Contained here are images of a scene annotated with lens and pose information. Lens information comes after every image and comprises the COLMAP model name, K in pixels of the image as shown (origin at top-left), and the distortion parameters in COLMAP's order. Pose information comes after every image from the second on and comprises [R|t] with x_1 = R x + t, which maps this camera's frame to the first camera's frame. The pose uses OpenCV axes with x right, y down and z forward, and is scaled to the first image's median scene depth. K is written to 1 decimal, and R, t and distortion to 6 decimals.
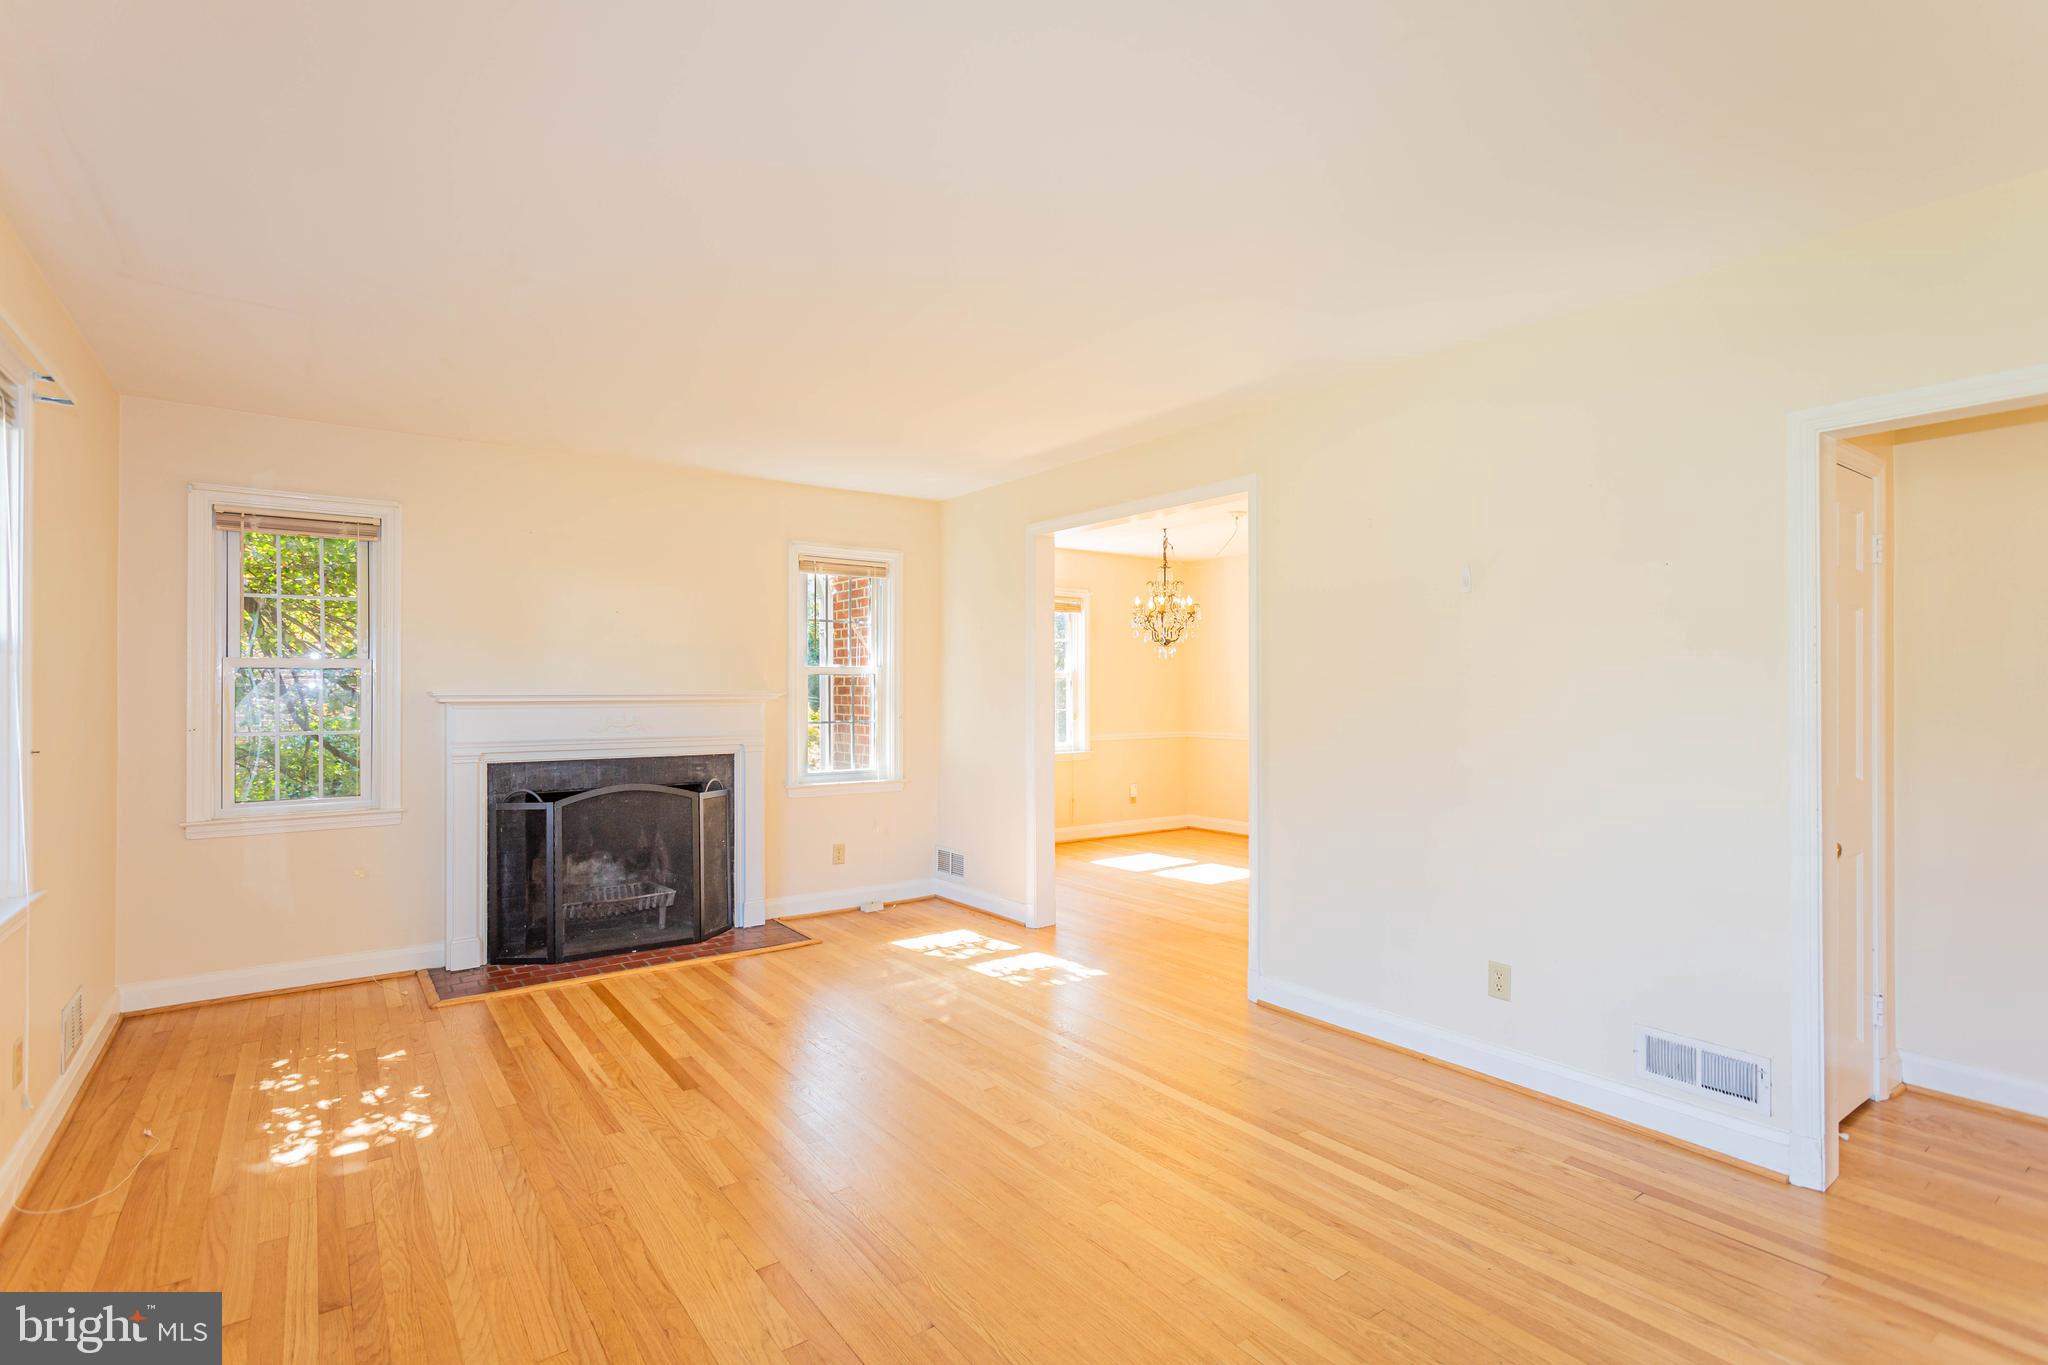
lens RADIAL K [[978.6, 0, 1029.1], [0, 978.6, 698.4], [0, 0, 1]] dist [0.005348, -0.000443]
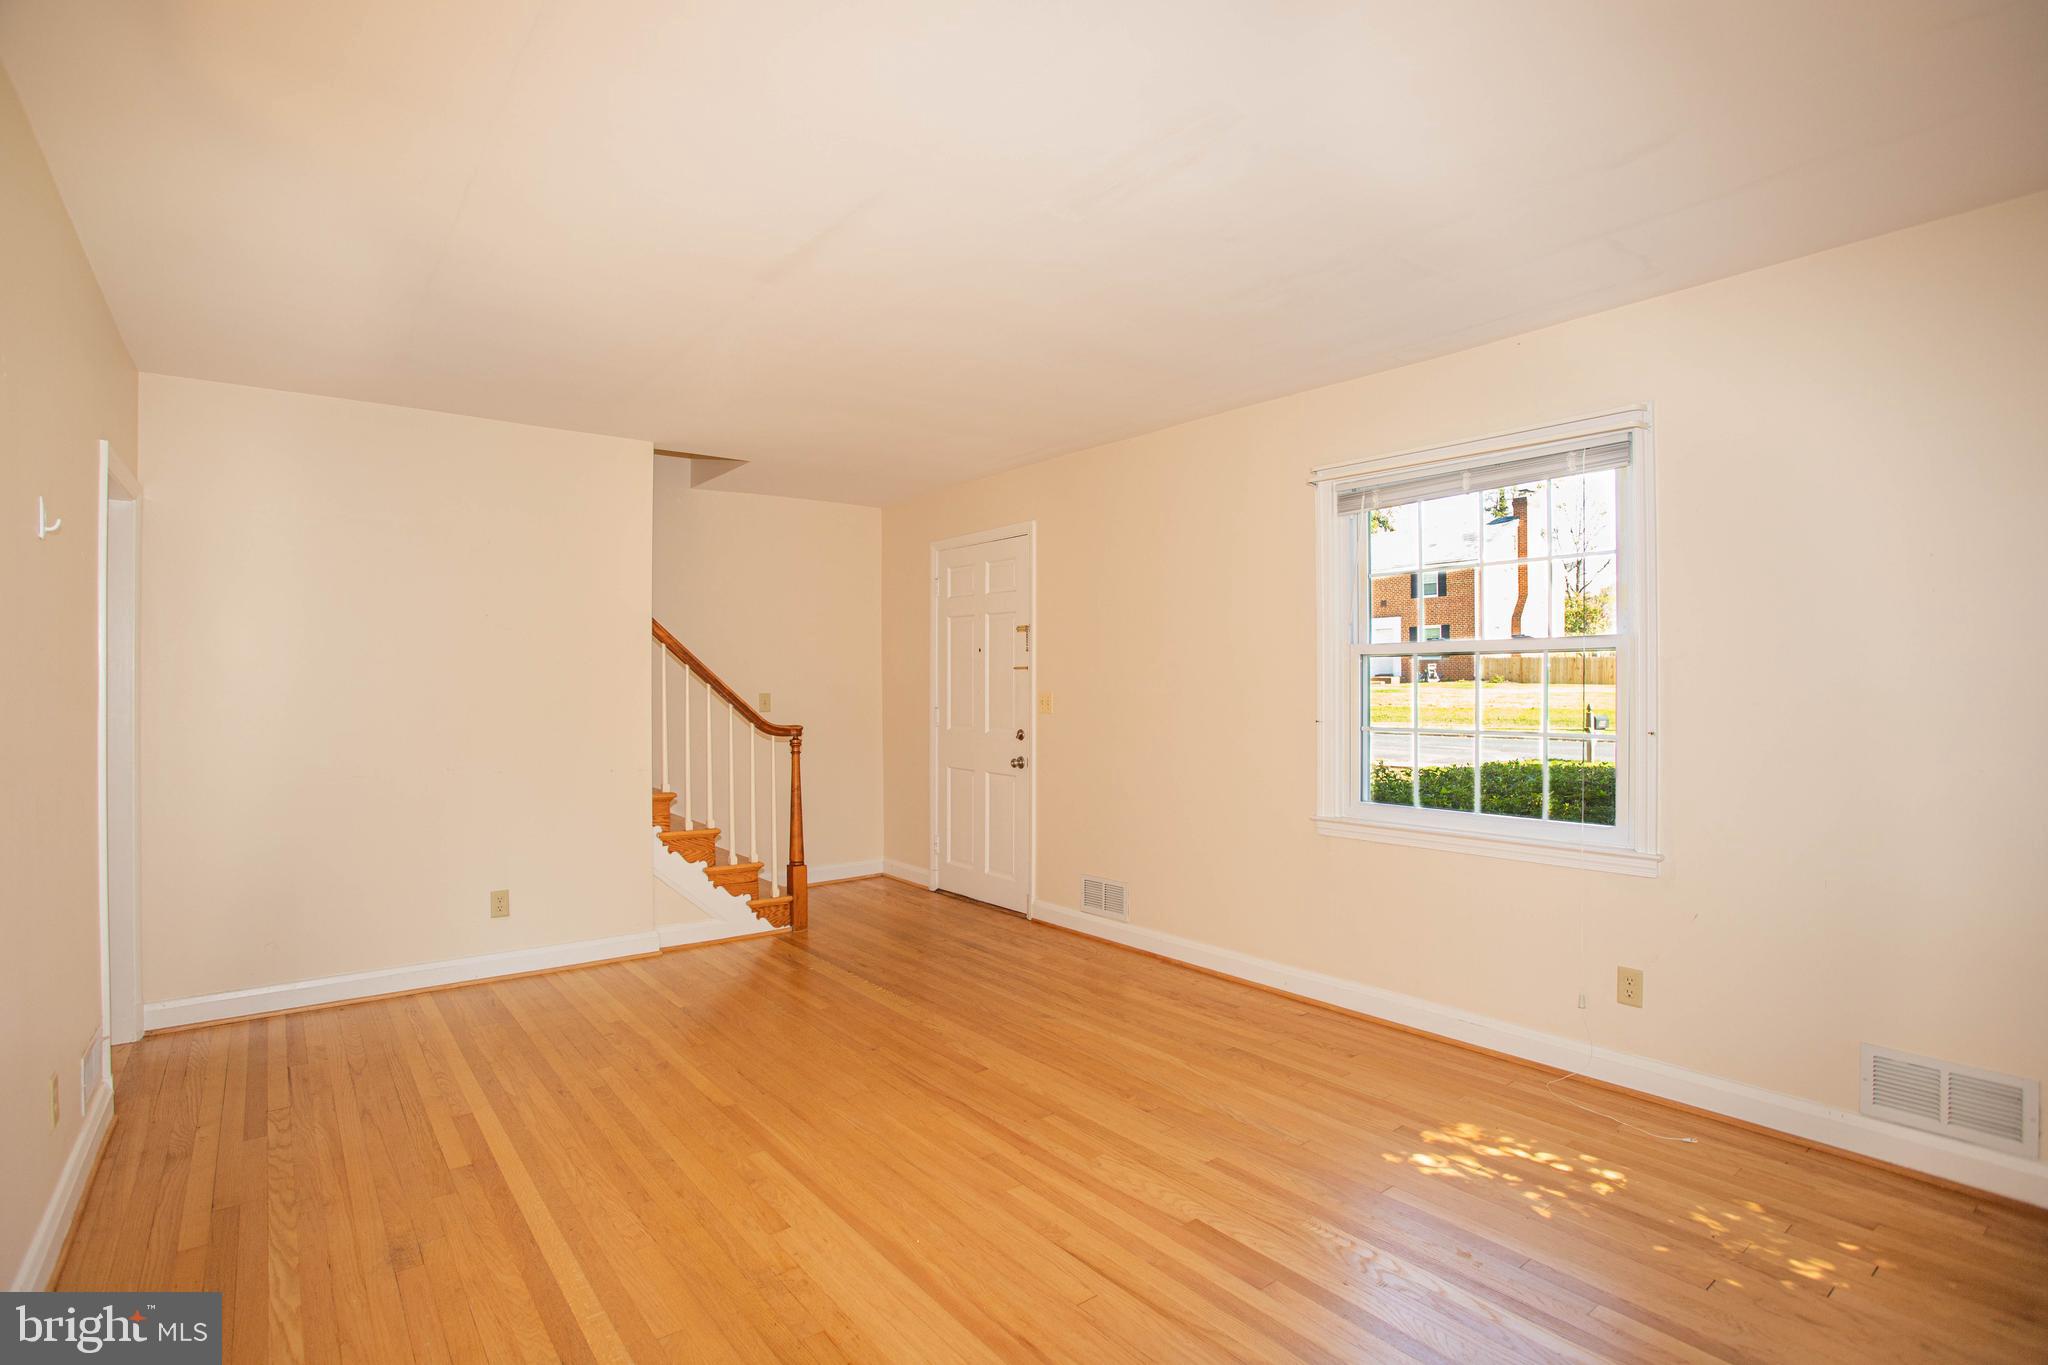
lens RADIAL K [[993.0, 0, 1024.0], [0, 993.0, 682.5], [0, 0, 1]] dist [-0.073785, 0.033128]
pose [[-0.999538, 0.007264, -0.029510, -0.234828], [0.007089, 0.999957, 0.006013, -0.012672], [0.029552, 0.005801, -0.999546, 2.009482]]
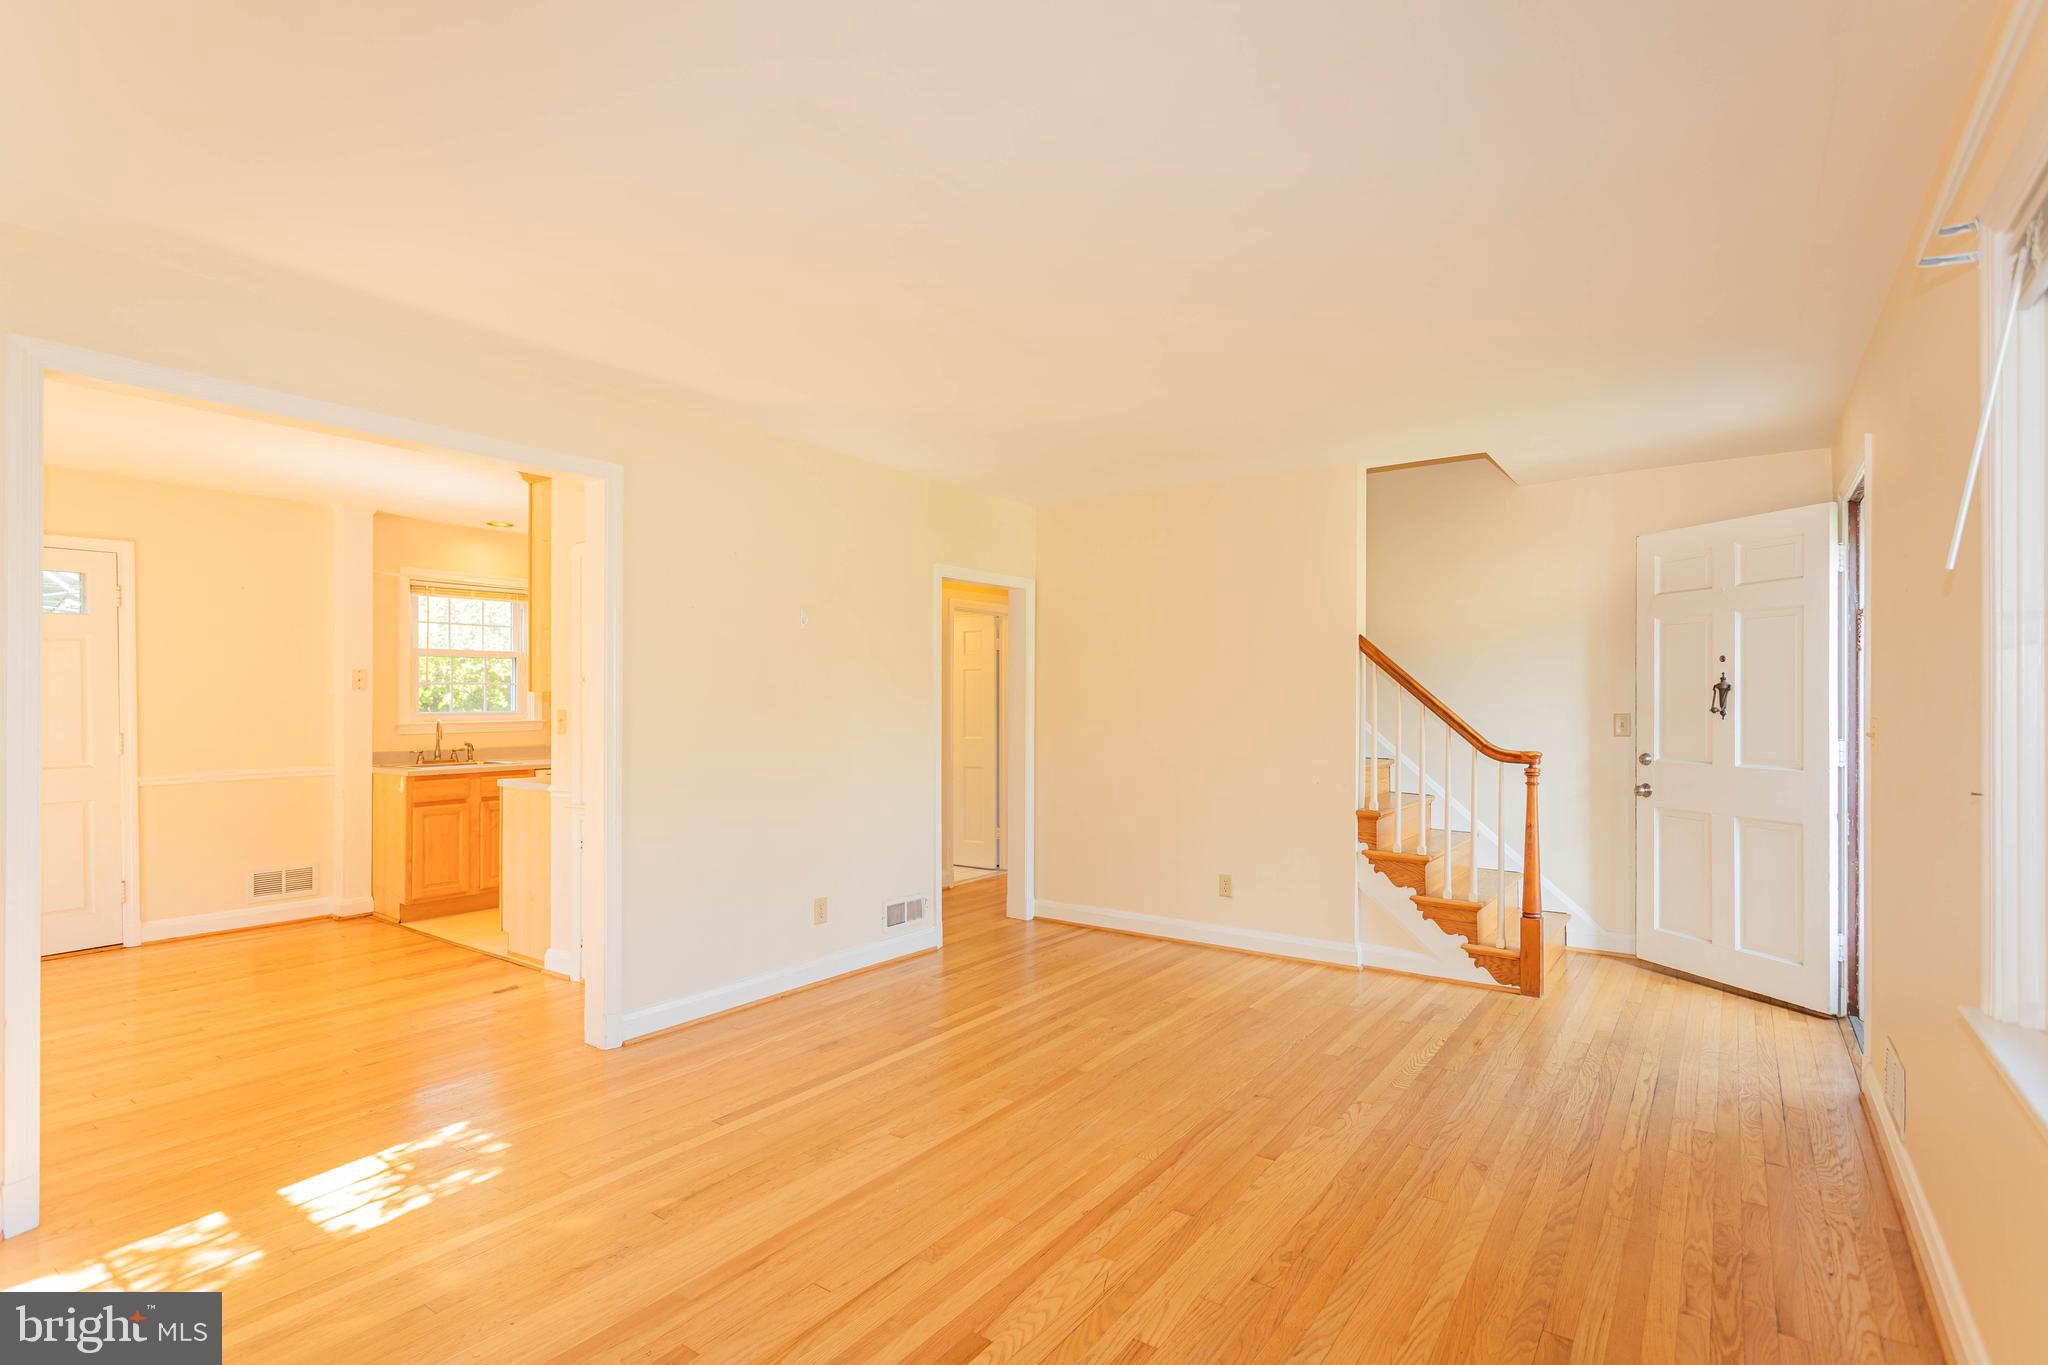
lens RADIAL K [[978.6, 0, 1029.1], [0, 978.6, 698.4], [0, 0, 1]] dist [0.005348, -0.000443]
pose [[-0.313487, 0.004344, 0.949582, -1.112481], [0.007897, 0.999967, -0.001967, -0.011243], [-0.949560, 0.006882, -0.313511, 1.361659]]
